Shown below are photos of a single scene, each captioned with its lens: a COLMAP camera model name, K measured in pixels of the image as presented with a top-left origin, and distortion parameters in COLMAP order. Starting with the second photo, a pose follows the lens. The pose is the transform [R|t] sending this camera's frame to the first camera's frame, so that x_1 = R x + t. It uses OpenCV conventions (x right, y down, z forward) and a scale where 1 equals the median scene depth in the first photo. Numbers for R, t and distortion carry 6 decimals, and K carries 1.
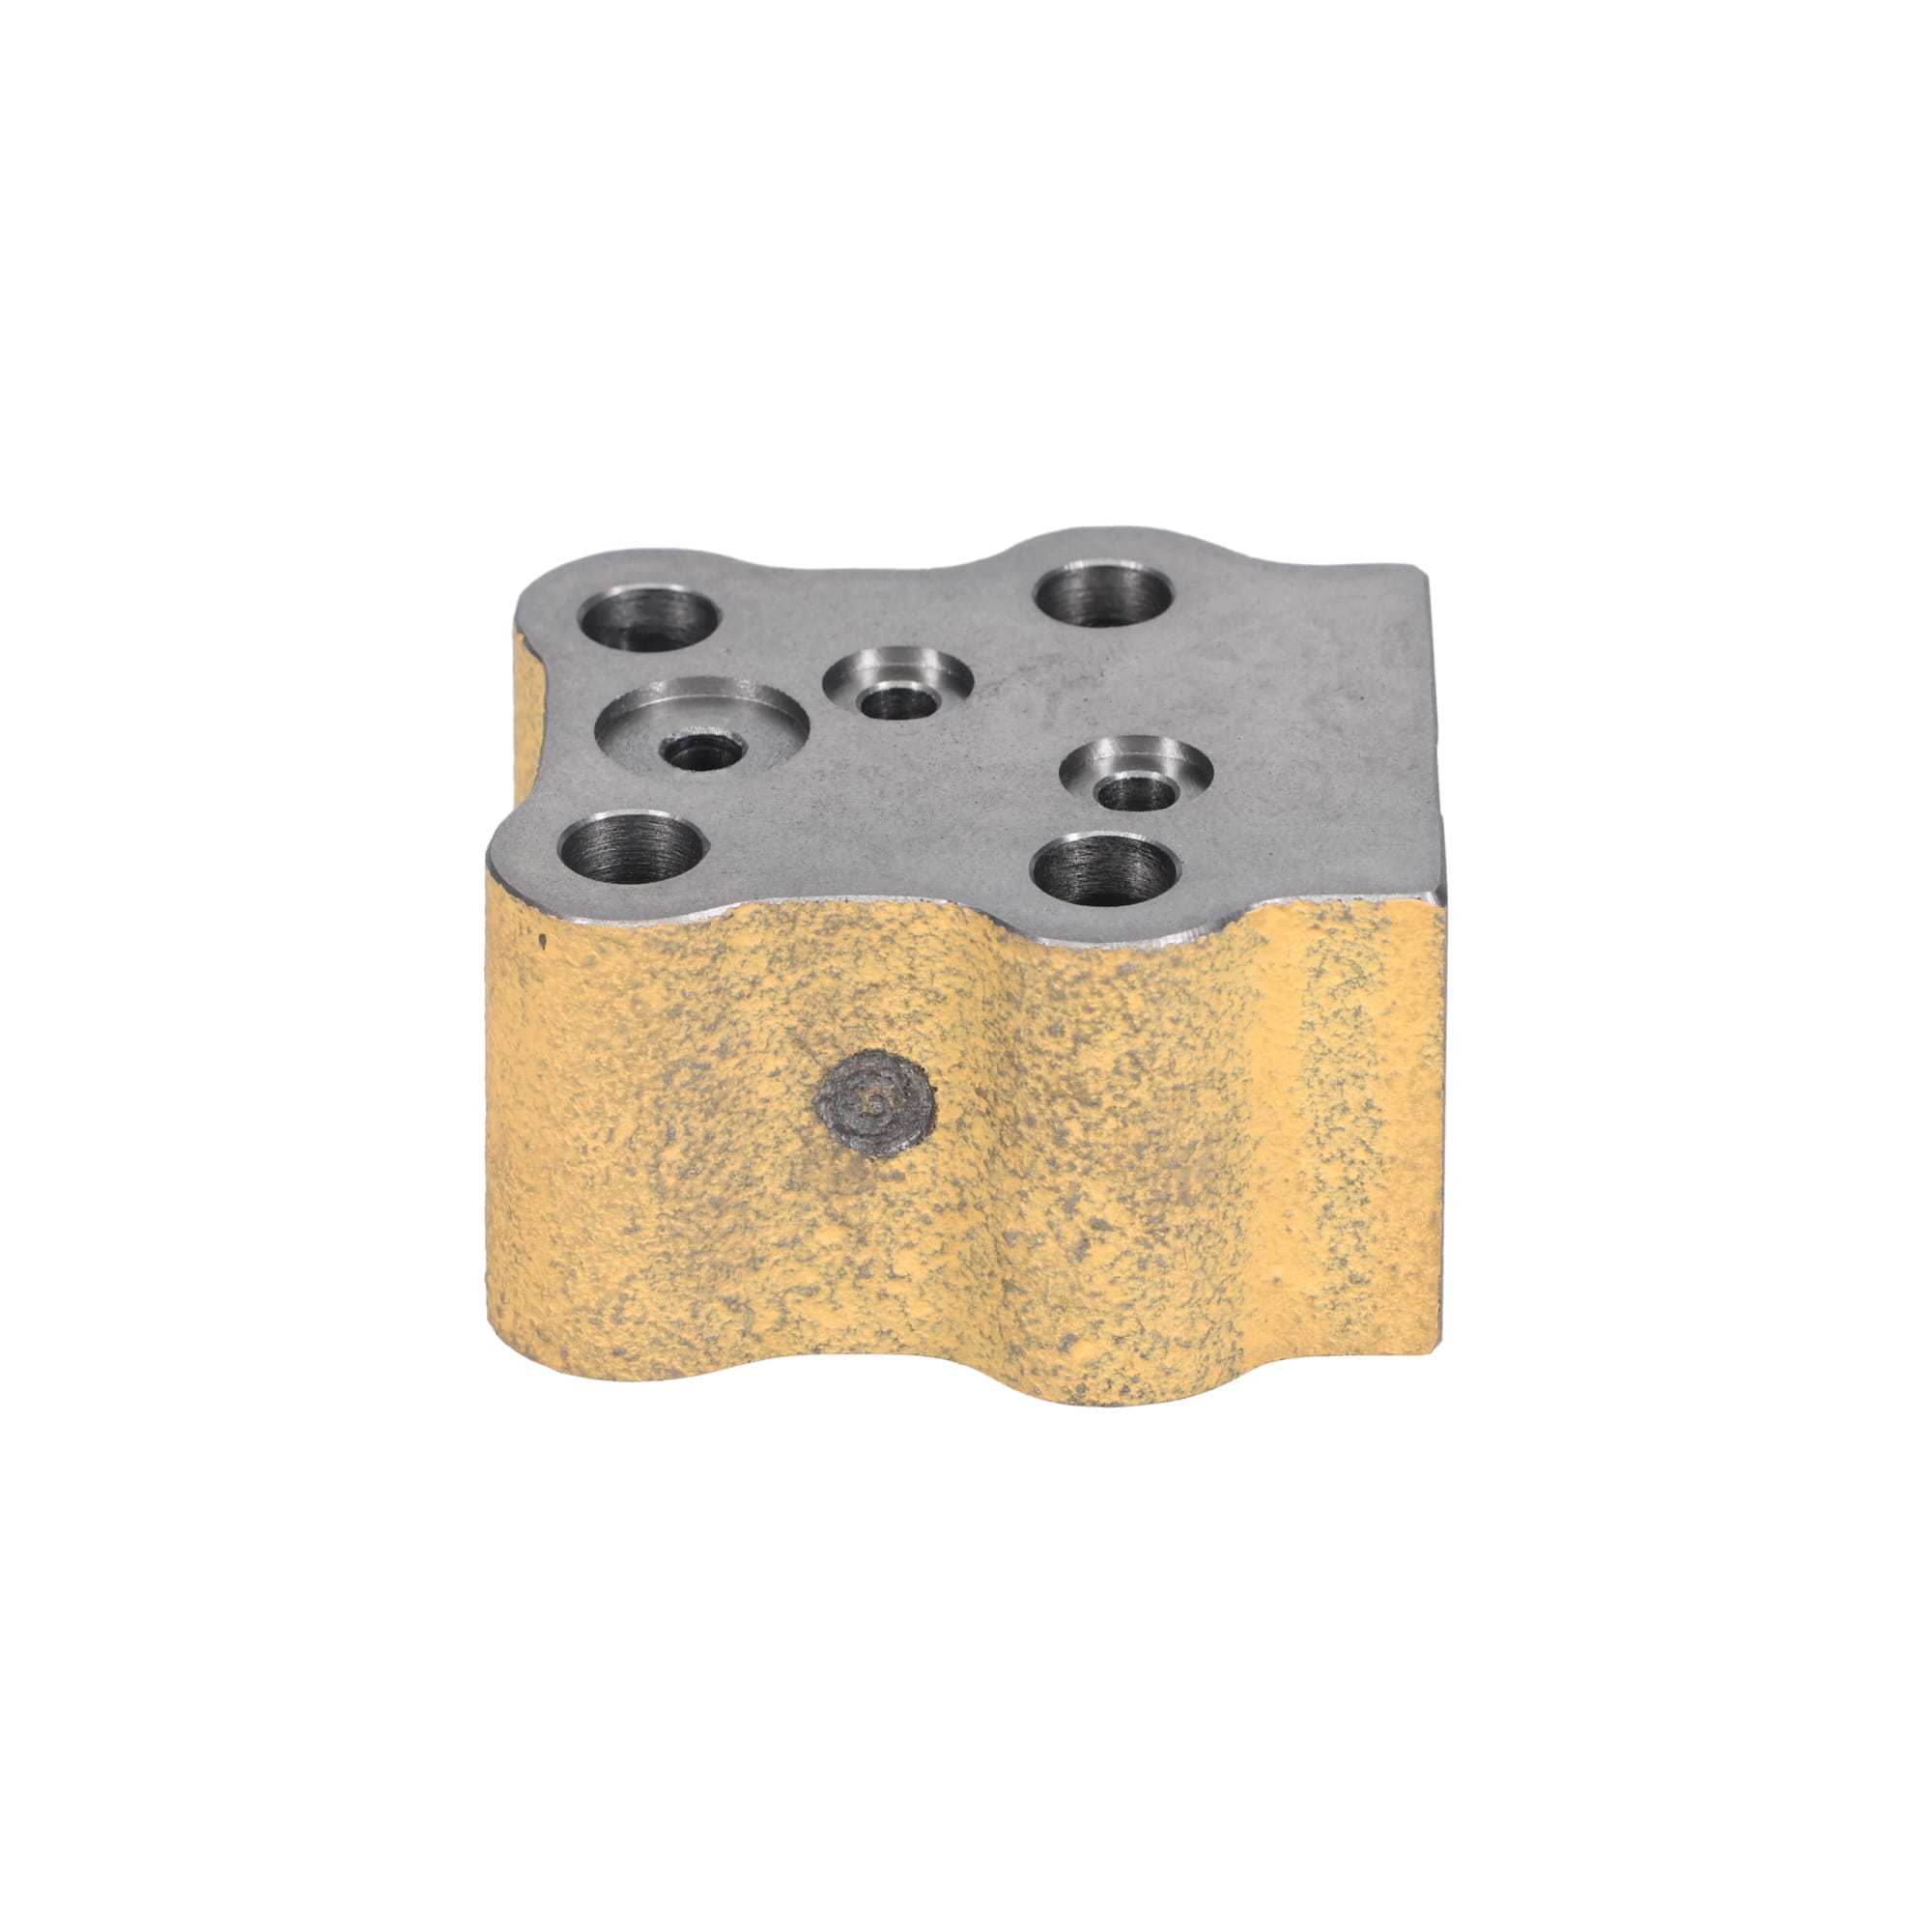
lens RADIAL K [[10330.7, 0, 890.8], [0, 10330.7, 966.8], [0, 0, 1]] dist [0.780392, 6.621852]
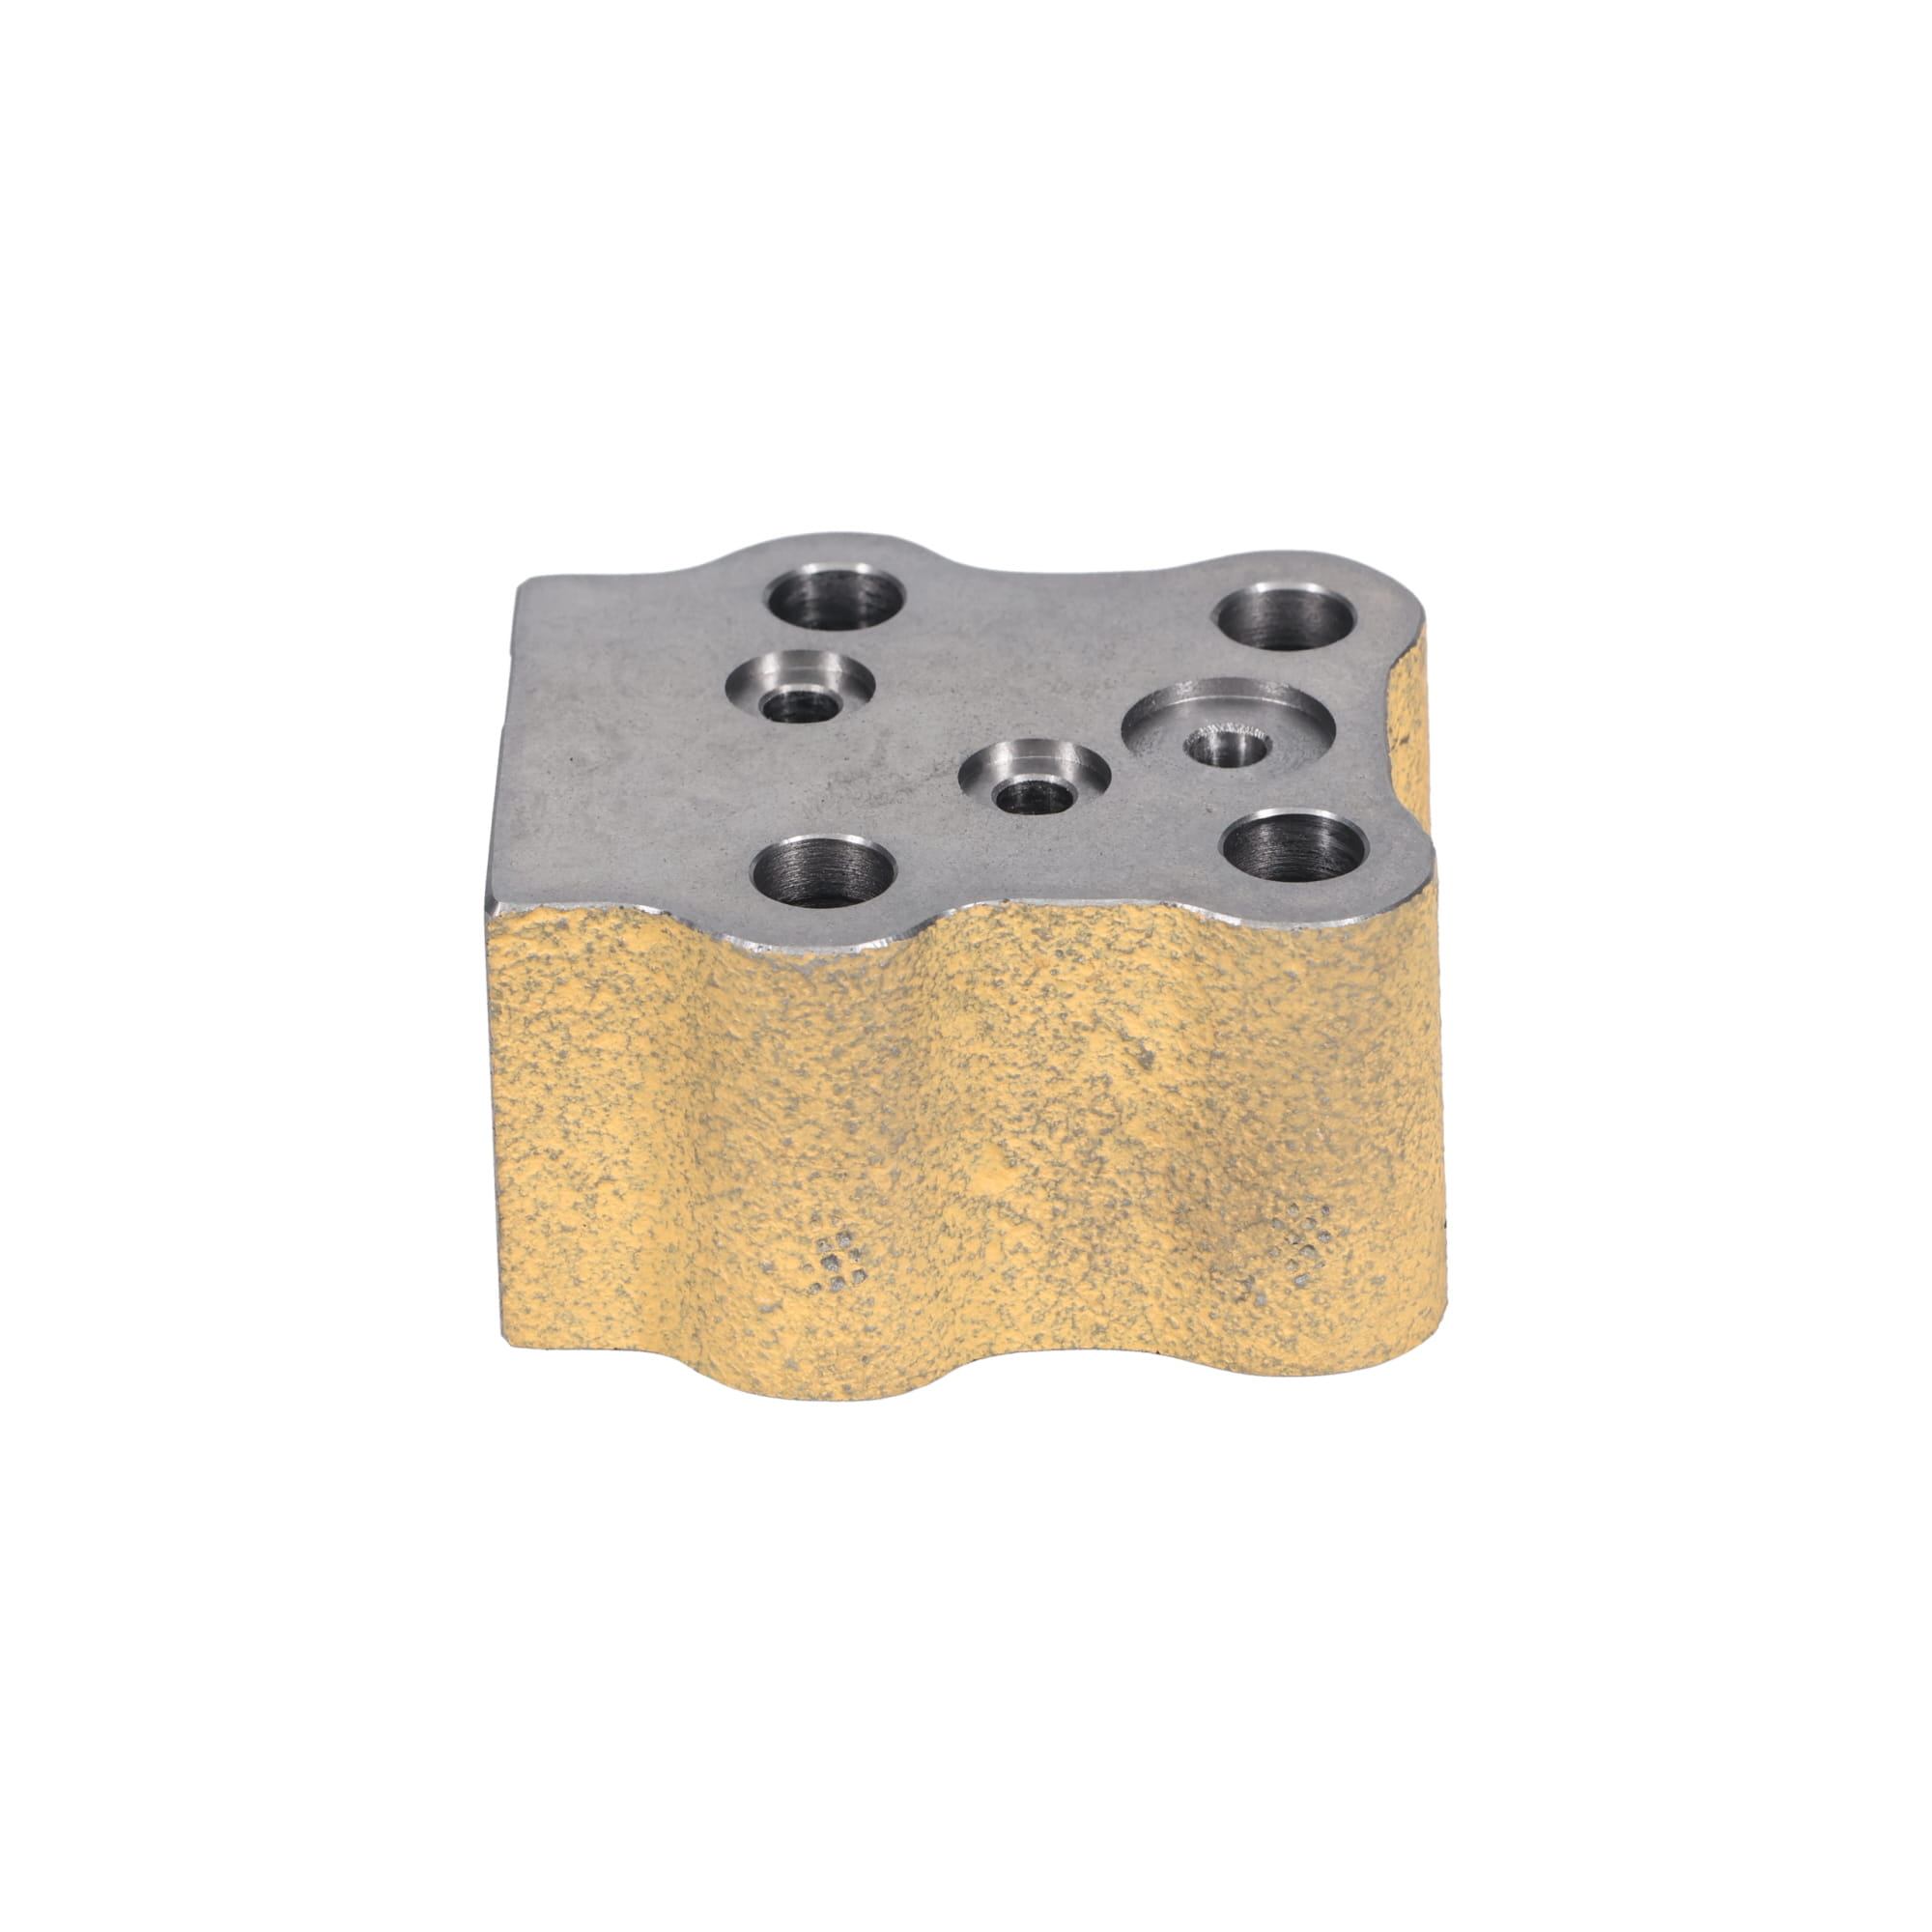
lens RADIAL K [[10330.7, 0, 890.8], [0, 10330.7, 966.8], [0, 0, 1]] dist [0.780392, 6.621852]
pose [[-0.999587, 0.023170, 0.017025, -0.001980], [0.025961, 0.472840, 0.880766, -0.905376], [0.012357, 0.880844, -0.473246, 1.504641]]
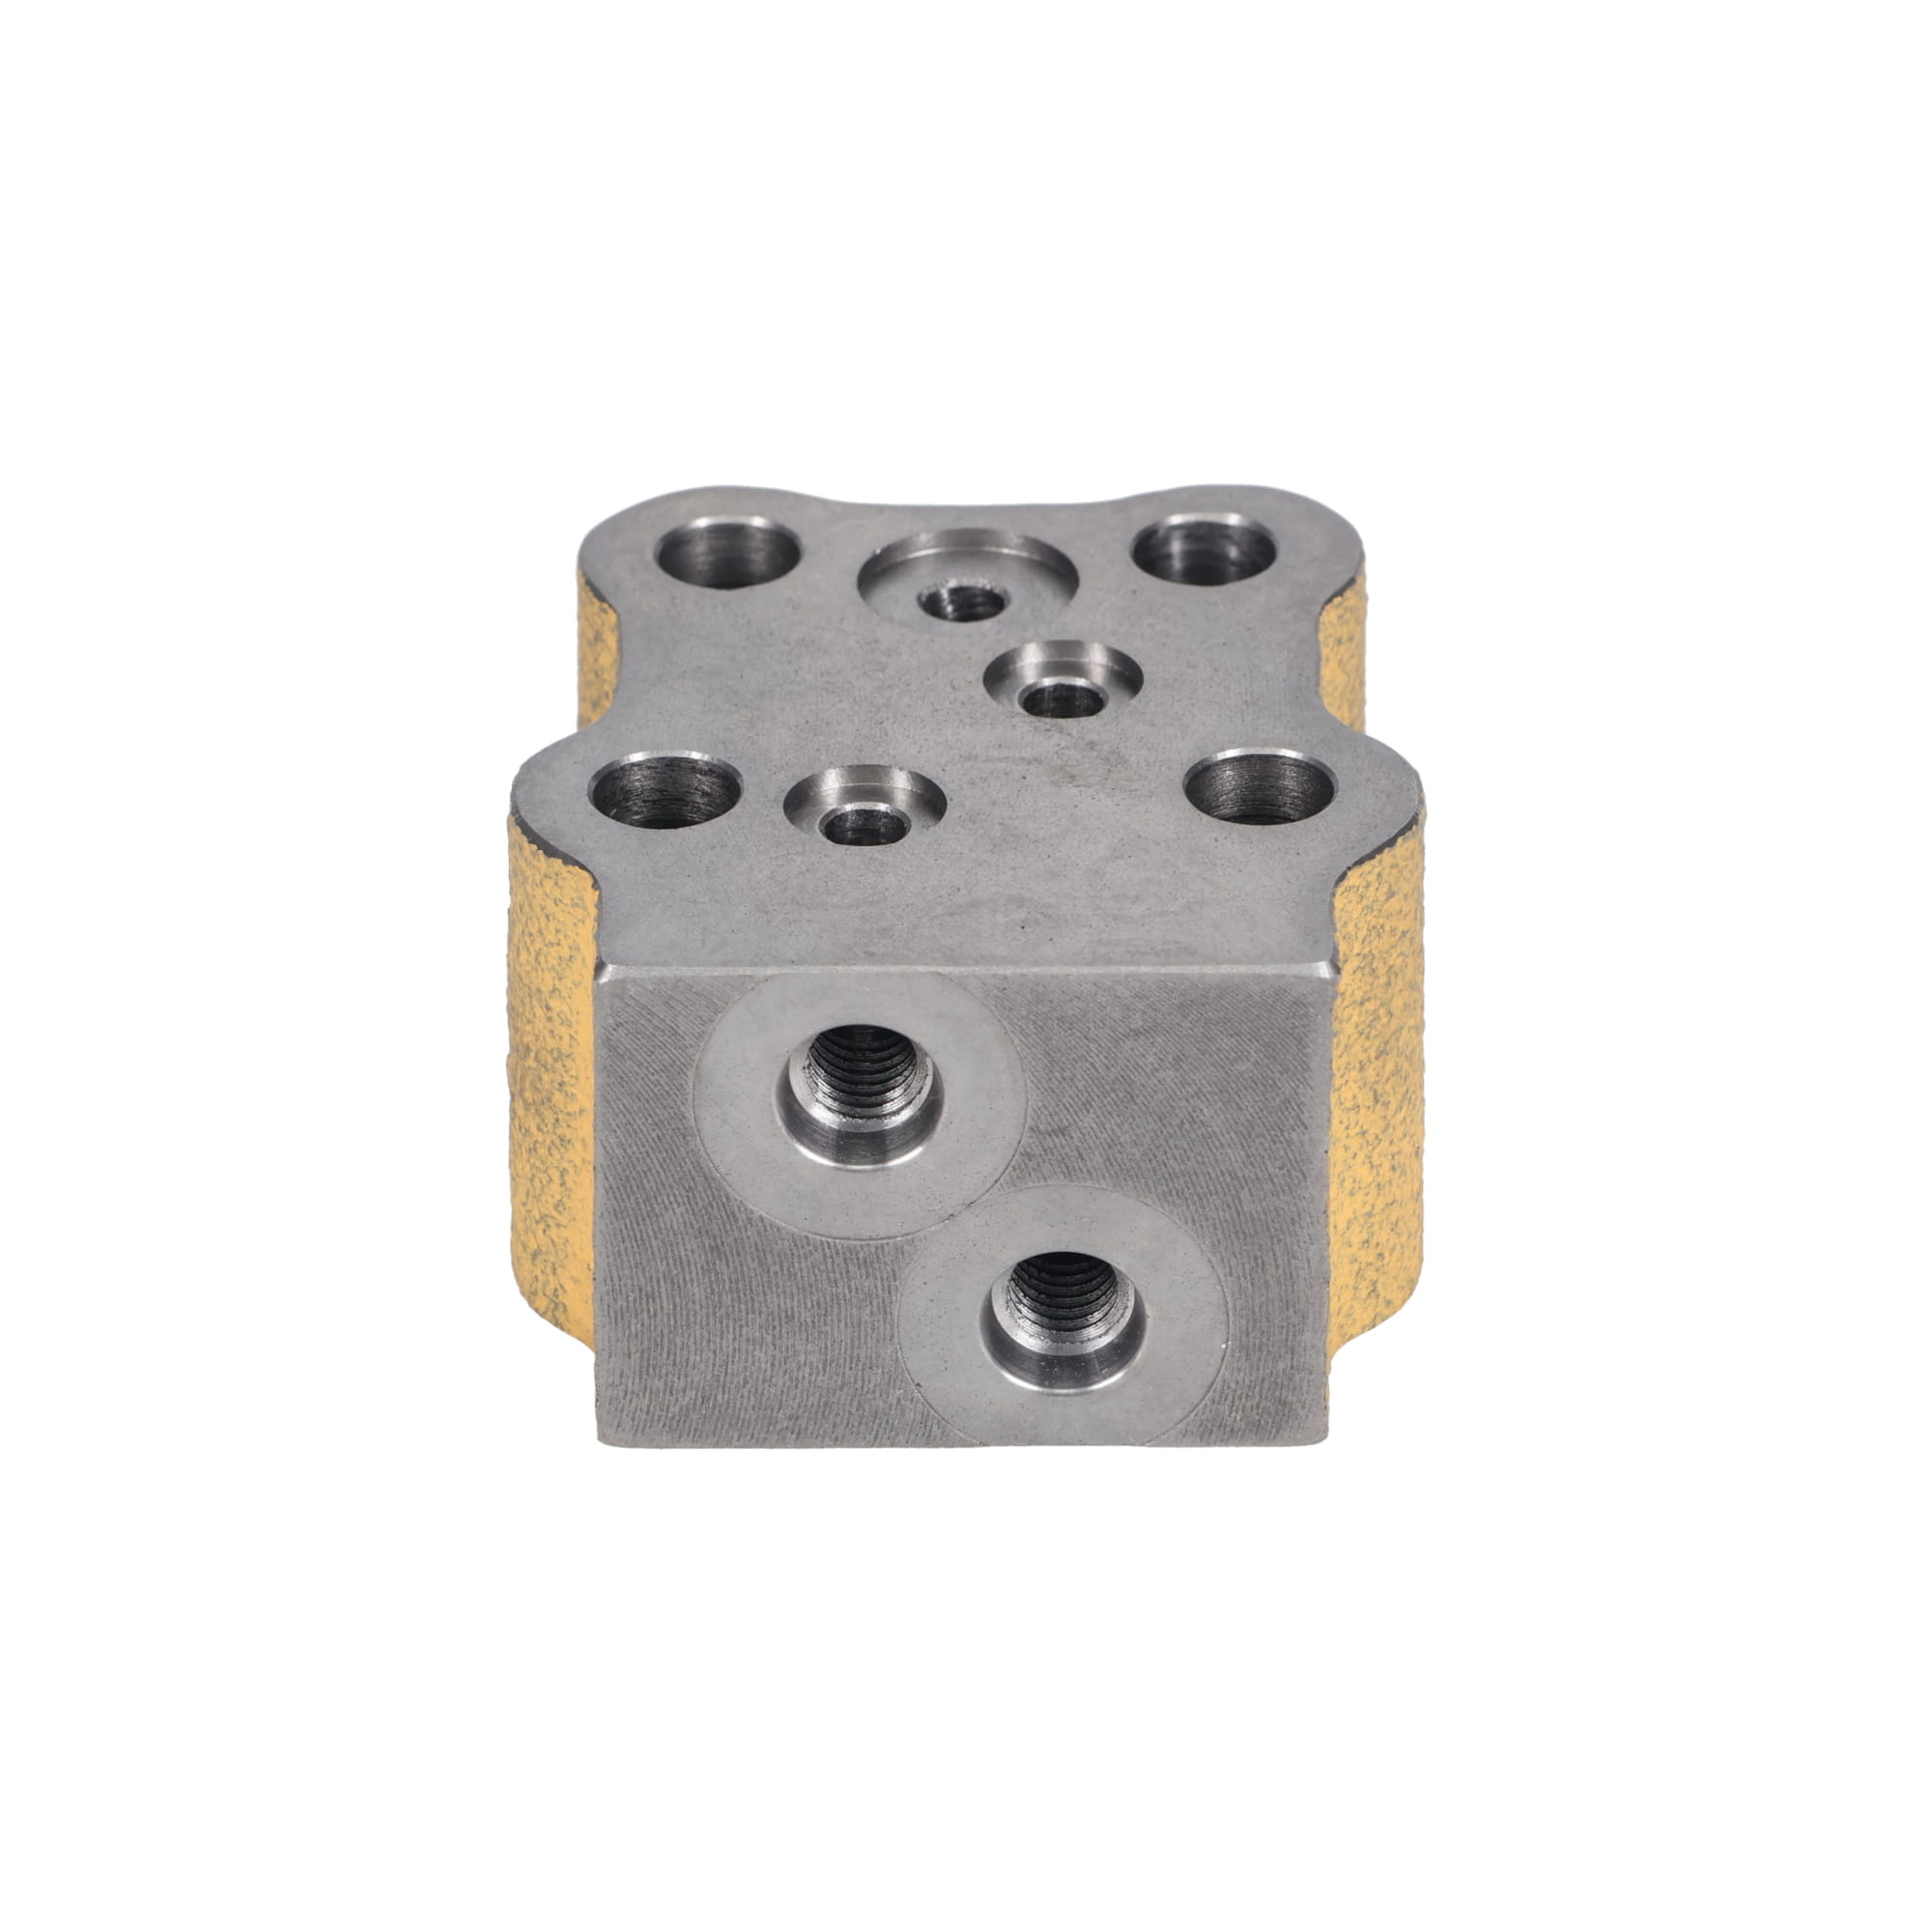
lens RADIAL K [[10330.7, 0, 890.8], [0, 10330.7, 966.8], [0, 0, 1]] dist [0.780392, 6.621852]
pose [[0.000794, 0.524677, -0.851301, 0.833741], [-0.499822, 0.737544, 0.454099, -0.436886], [0.866128, 0.425139, 0.262831, 0.757089]]
